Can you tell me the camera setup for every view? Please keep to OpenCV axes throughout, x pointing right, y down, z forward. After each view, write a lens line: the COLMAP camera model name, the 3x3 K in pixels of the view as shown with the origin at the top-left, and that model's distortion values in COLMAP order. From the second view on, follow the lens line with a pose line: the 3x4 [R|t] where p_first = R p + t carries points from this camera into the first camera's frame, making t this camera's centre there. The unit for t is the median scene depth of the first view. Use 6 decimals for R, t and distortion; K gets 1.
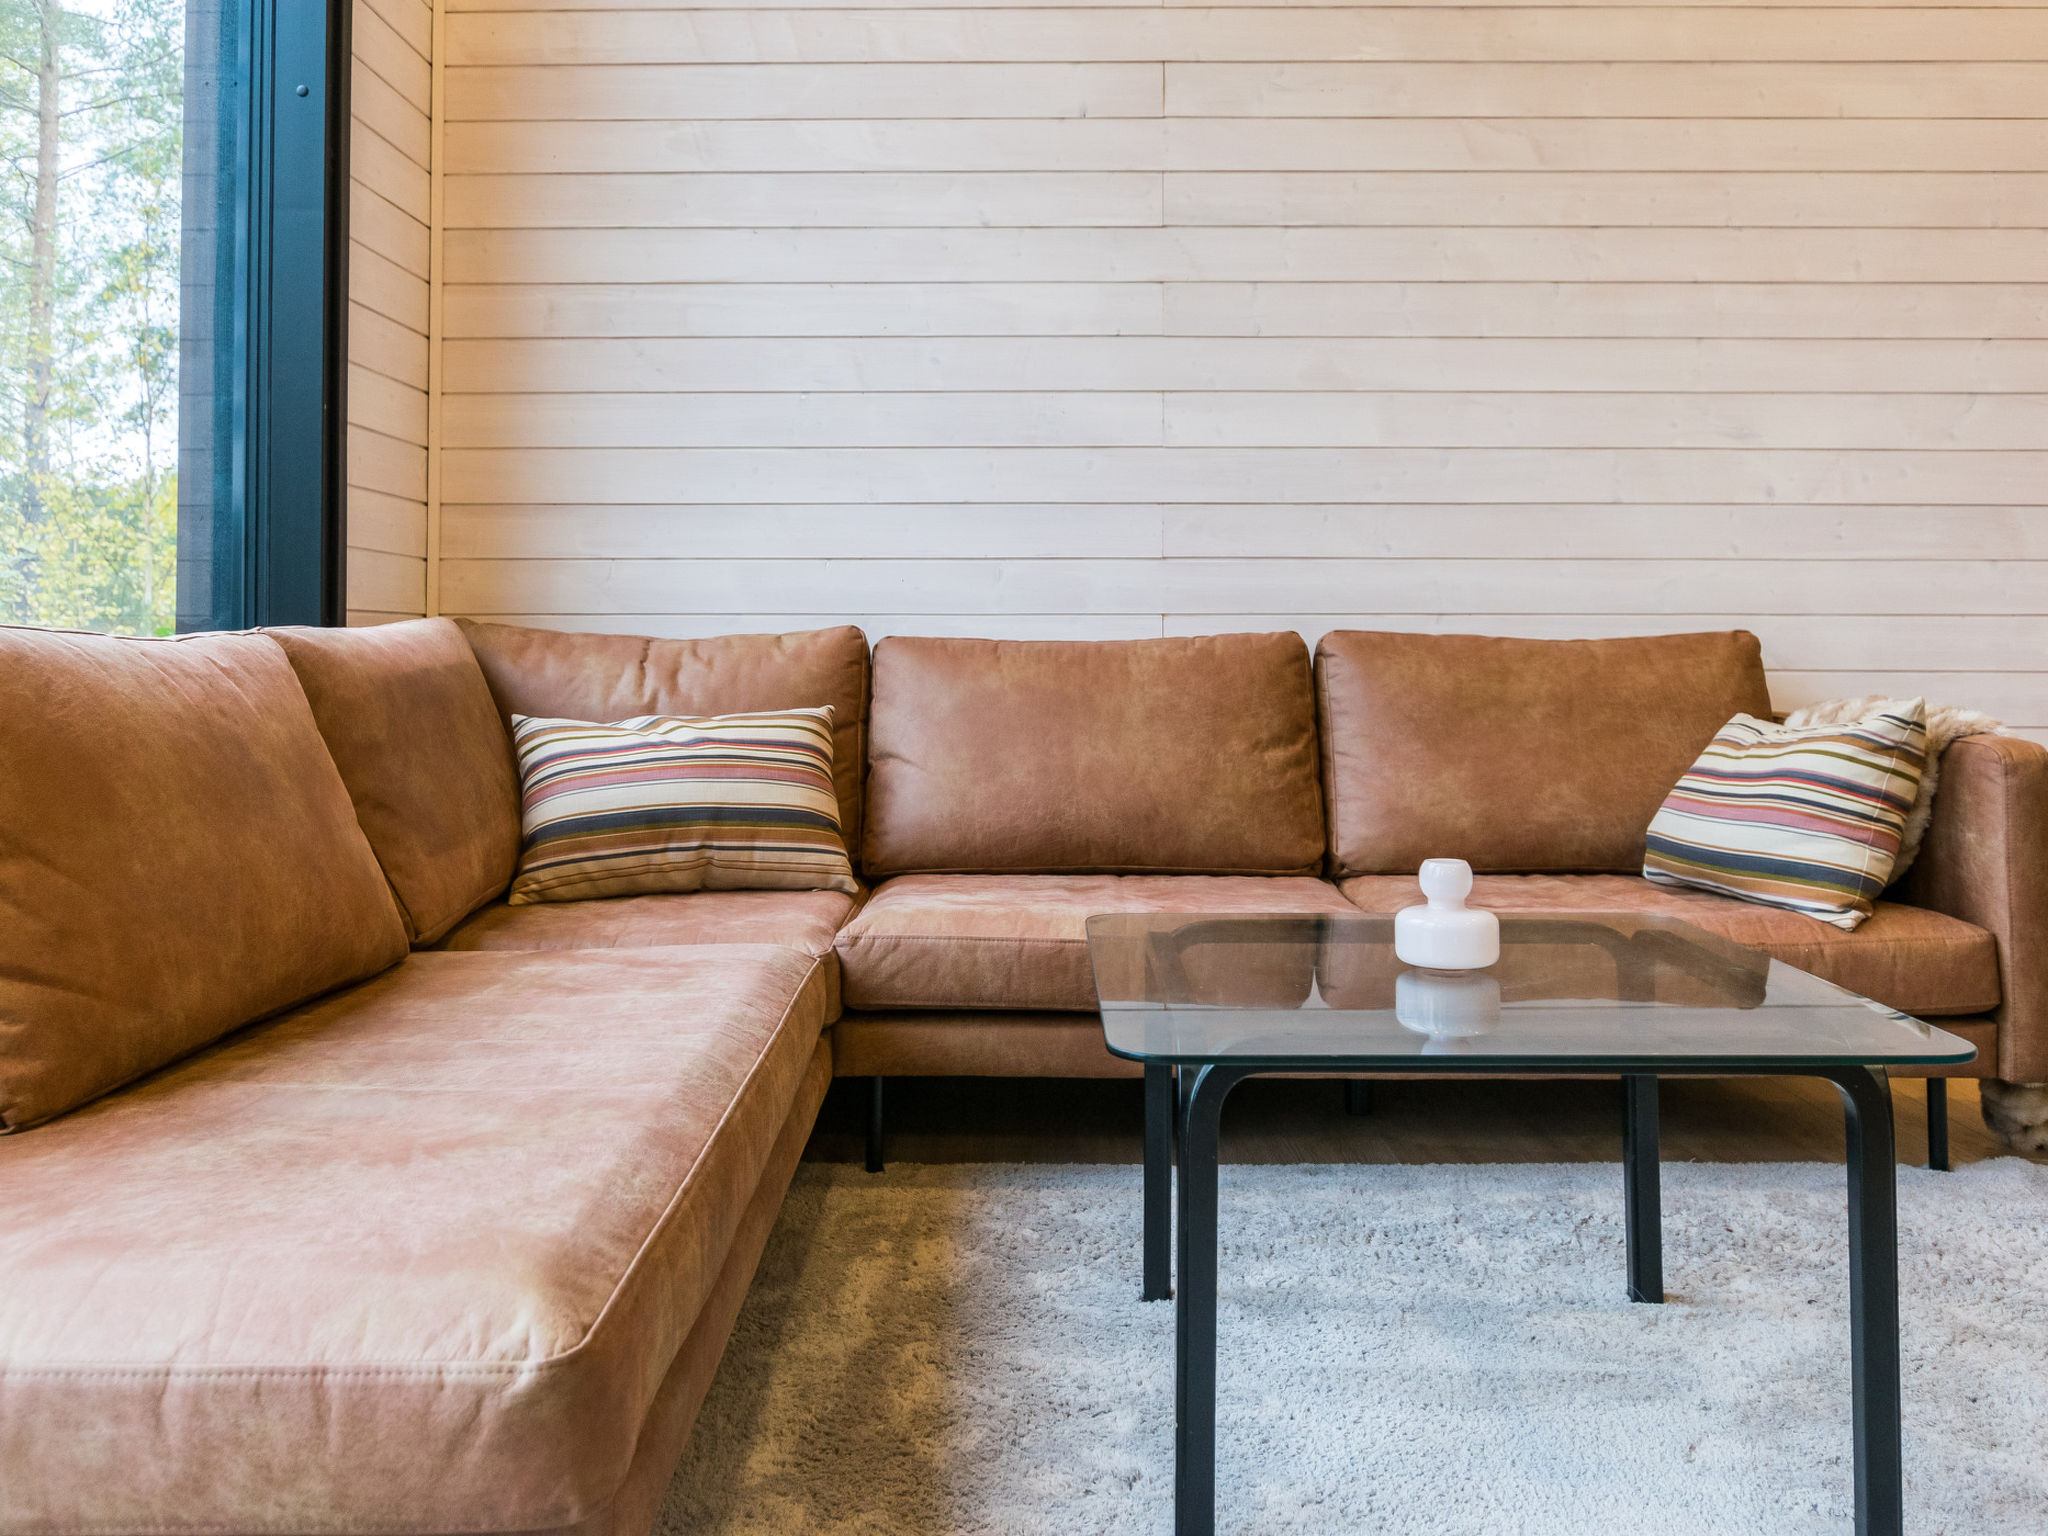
lens RADIAL K [[1660.4, 0, 1024.7], [0, 1660.4, 601.4], [0, 0, 1]] dist [0.004465, 0.004248]
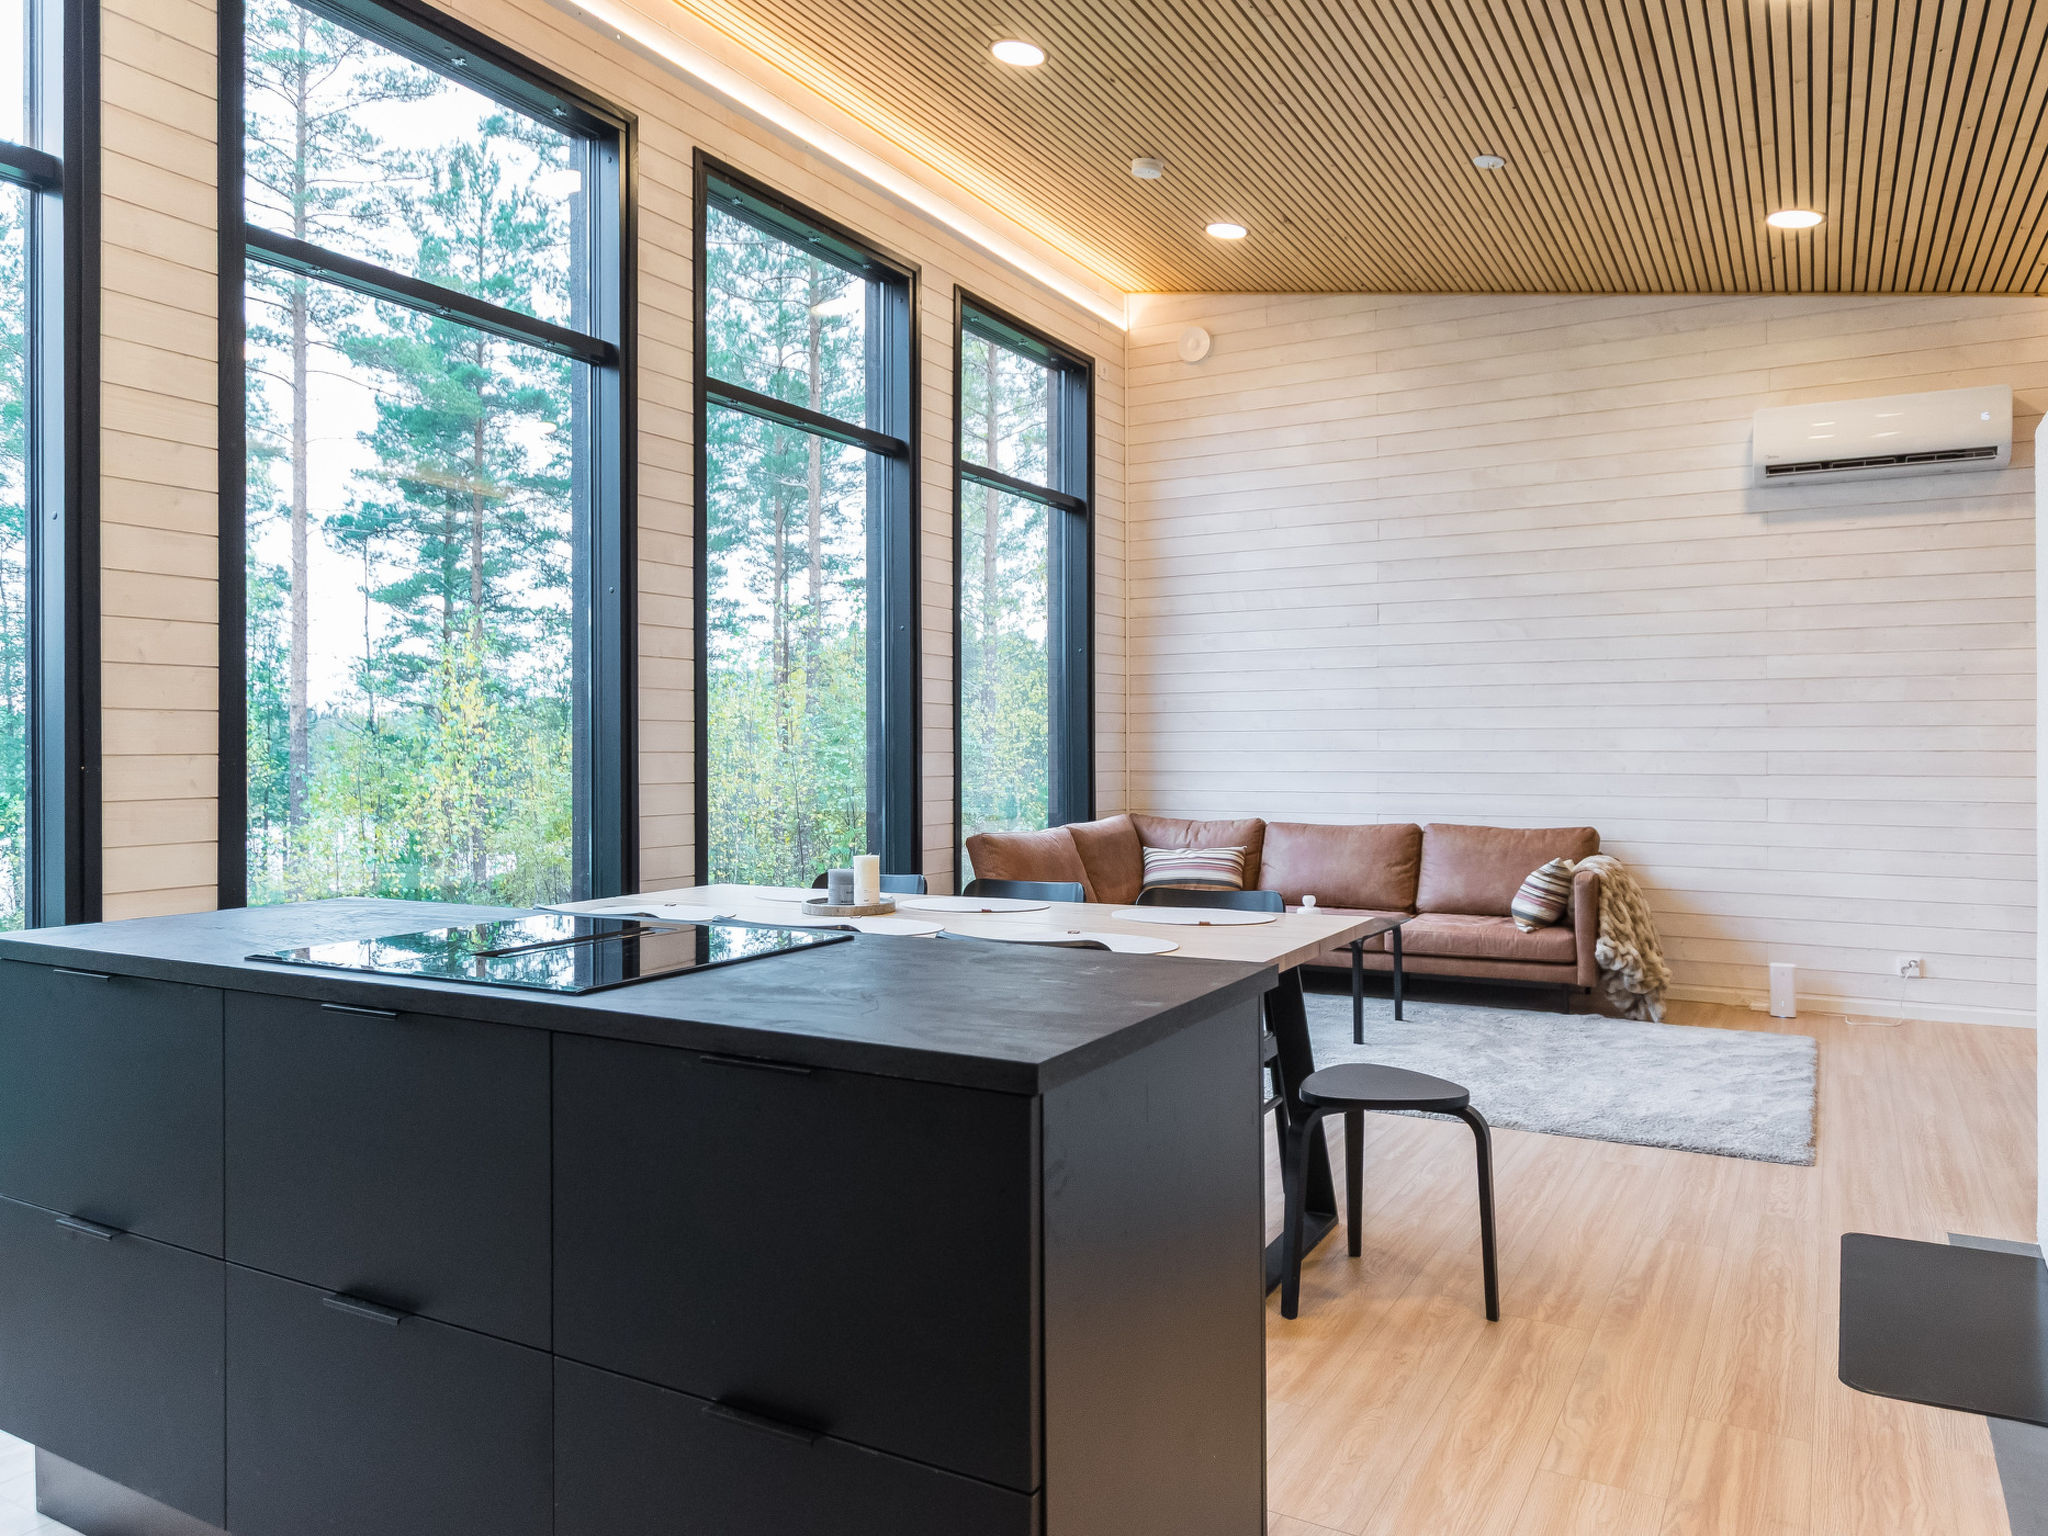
lens RADIAL K [[1406.5, 0, 1019.6], [0, 1406.5, 749.4], [0, 0, 1]] dist [0.007195, 0.003368]
pose [[0.871706, -0.003895, -0.490015, 0.746606], [0.016751, 0.999621, 0.021853, -0.167773], [0.489744, -0.027258, 0.871440, -1.345986]]
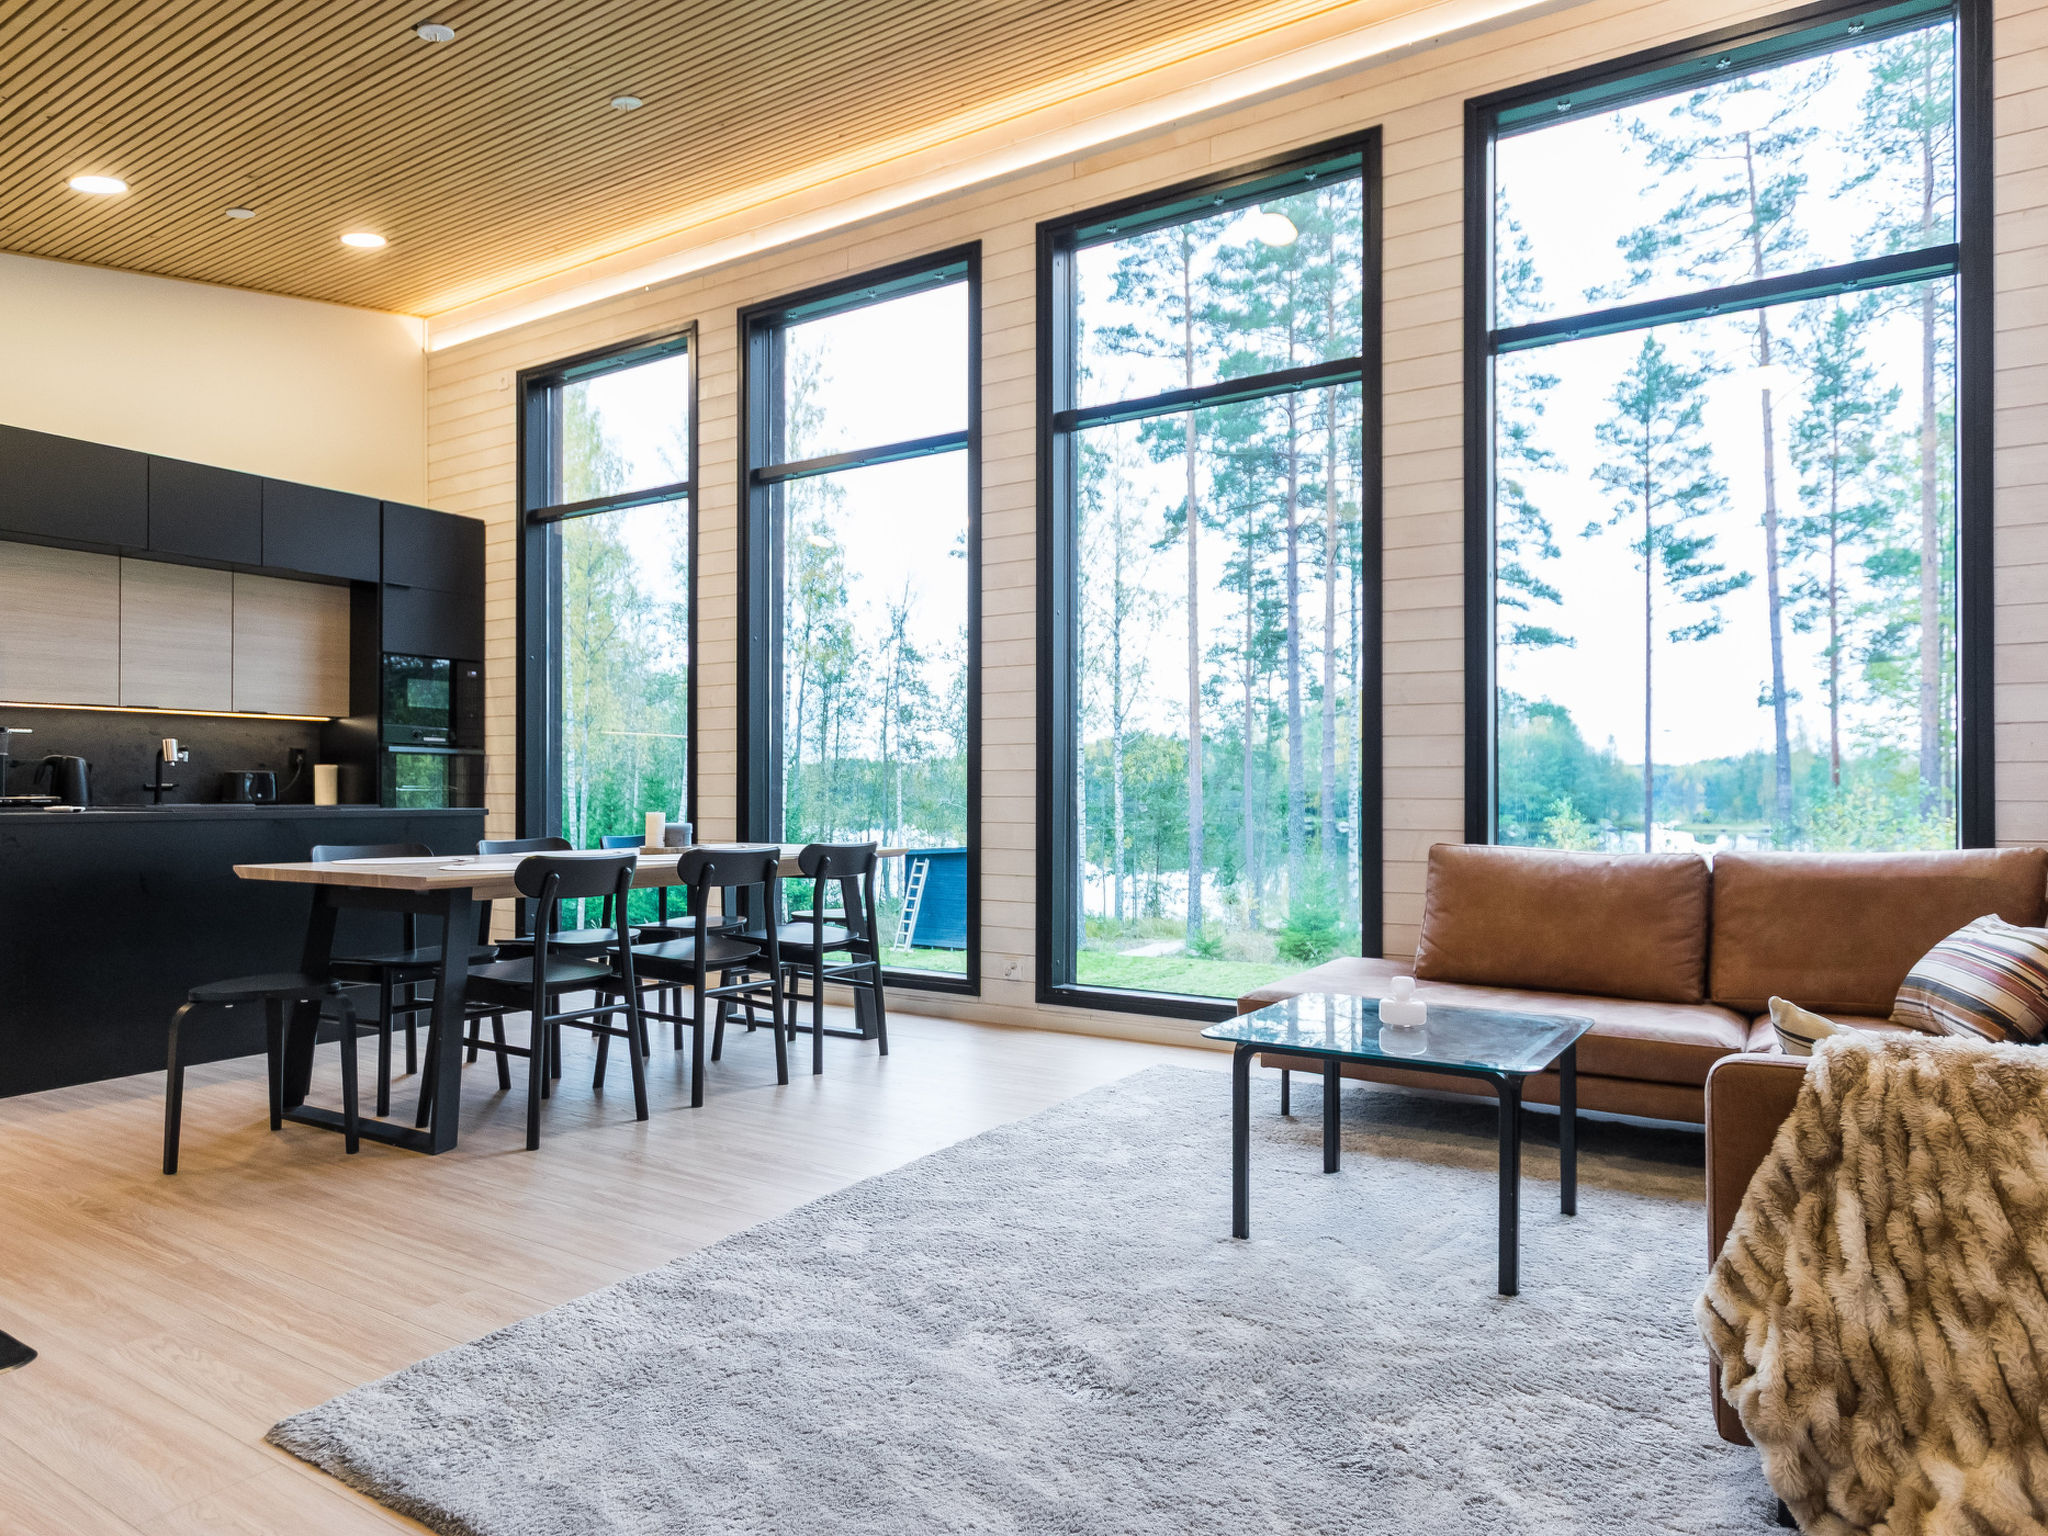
lens RADIAL K [[1274.7, 0, 1020.7], [0, 1274.7, 775.5], [0, 0, 1]] dist [0.001643, -0.000283]
pose [[-0.532367, -0.008336, -0.846472, 1.087796], [0.024546, 0.999379, -0.025280, -0.046319], [0.846157, -0.034236, -0.531832, 0.820168]]
